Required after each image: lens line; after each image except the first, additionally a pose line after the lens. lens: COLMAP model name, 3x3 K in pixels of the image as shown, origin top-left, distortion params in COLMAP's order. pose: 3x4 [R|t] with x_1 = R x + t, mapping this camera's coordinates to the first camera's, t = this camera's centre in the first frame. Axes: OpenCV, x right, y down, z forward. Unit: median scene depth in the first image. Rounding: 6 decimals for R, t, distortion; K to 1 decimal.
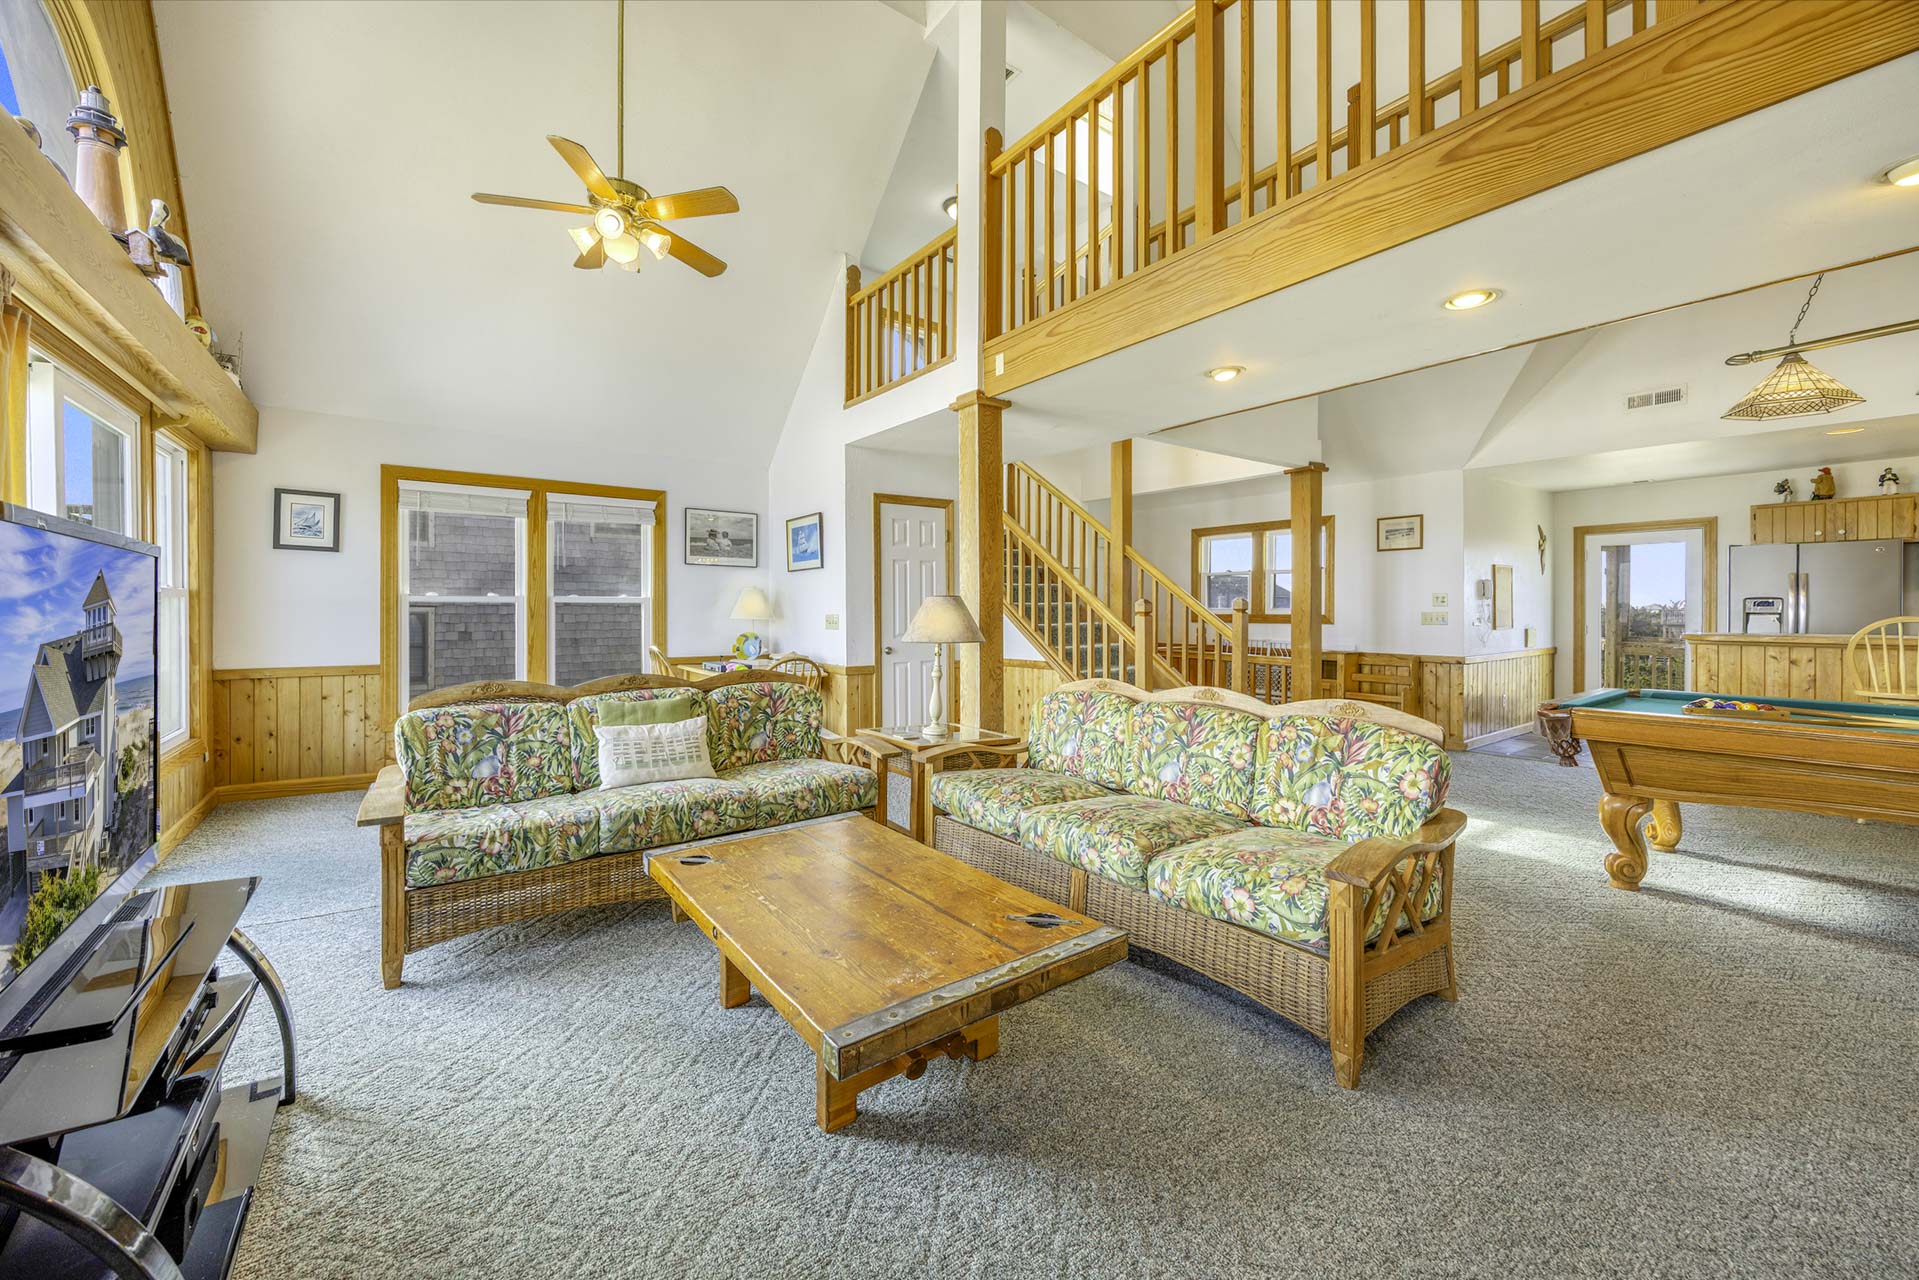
lens RADIAL K [[736.8, 0, 958.1], [0, 736.8, 614.6], [0, 0, 1]] dist [-0.000909, -0.000029]
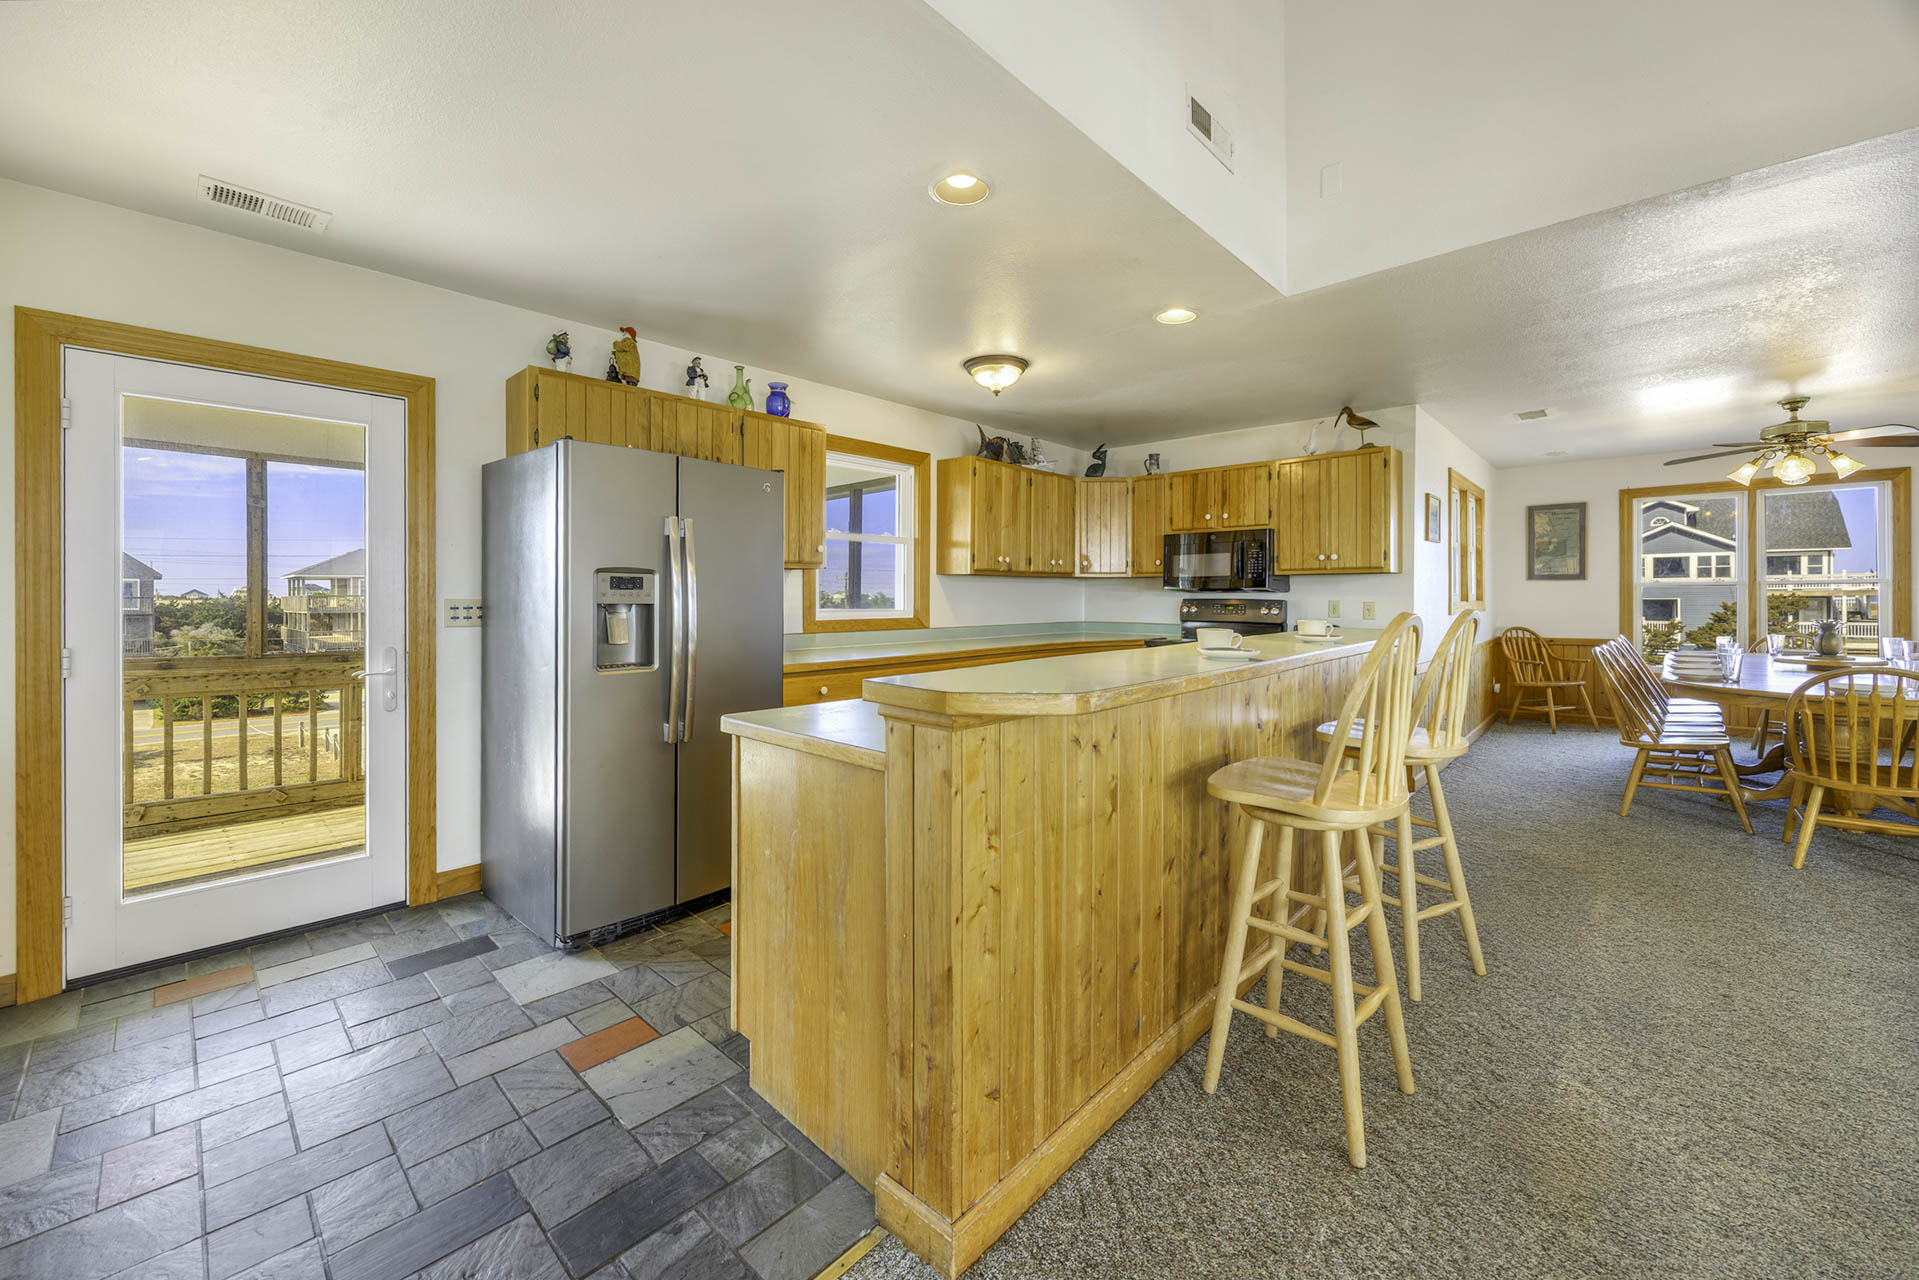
lens RADIAL K [[753.0, 0, 951.5], [0, 753.0, 598.3], [0, 0, 1]] dist [0.000592, 0.000137]
pose [[-0.181136, 0.002906, 0.983454, 0.693829], [0.007469, 0.999971, -0.001579, -0.004300], [-0.983430, 0.007059, -0.181152, 0.991207]]
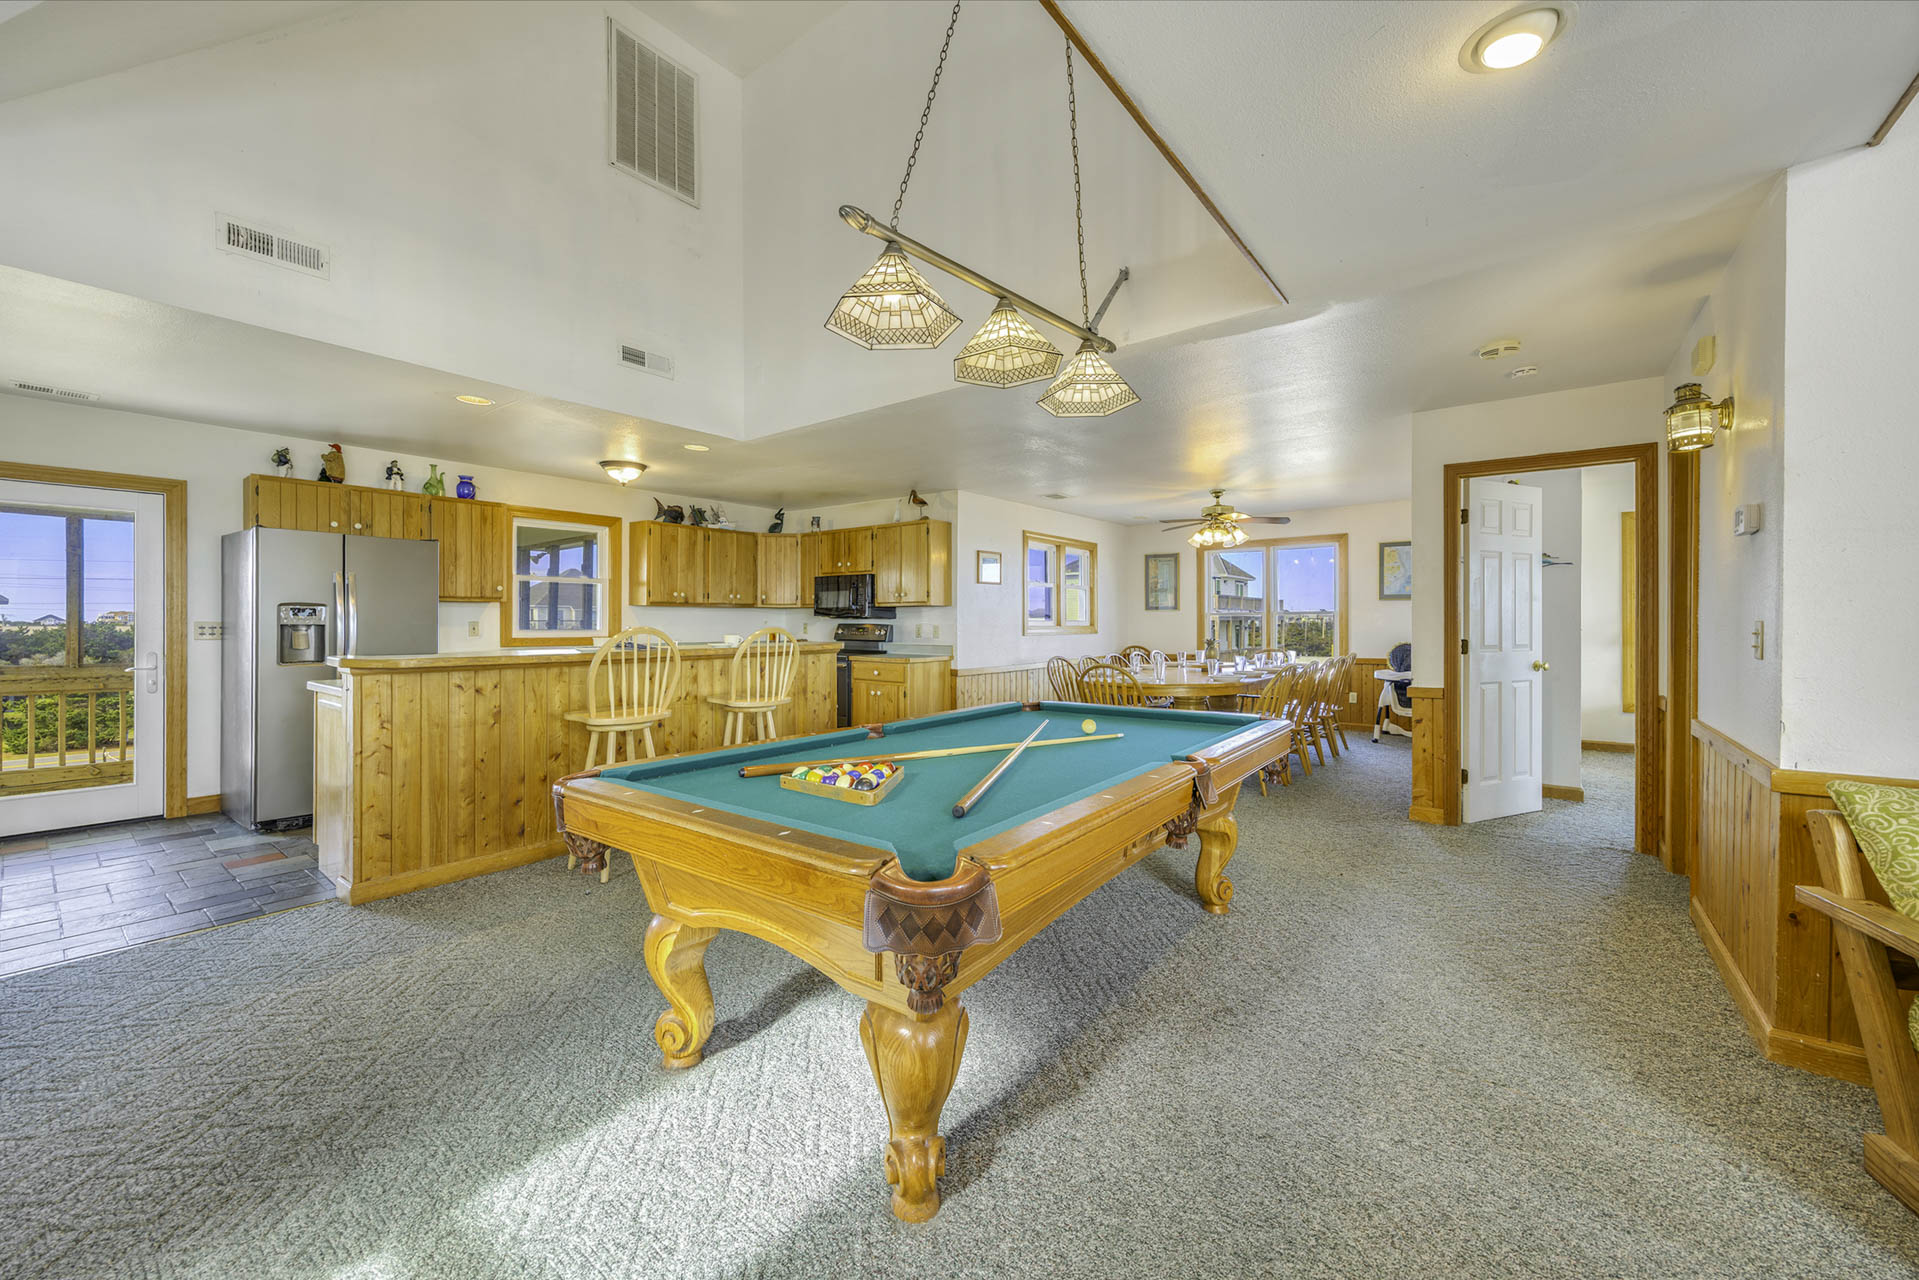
lens RADIAL K [[745.3, 0, 945.1], [0, 745.3, 623.1], [0, 0, 1]] dist [0.011304, 0.000115]
pose [[-0.261160, 0.003524, 0.965289, 0.247801], [0.004878, 0.999985, -0.002331, 0.000215], [-0.965283, 0.004100, -0.261174, 0.652647]]
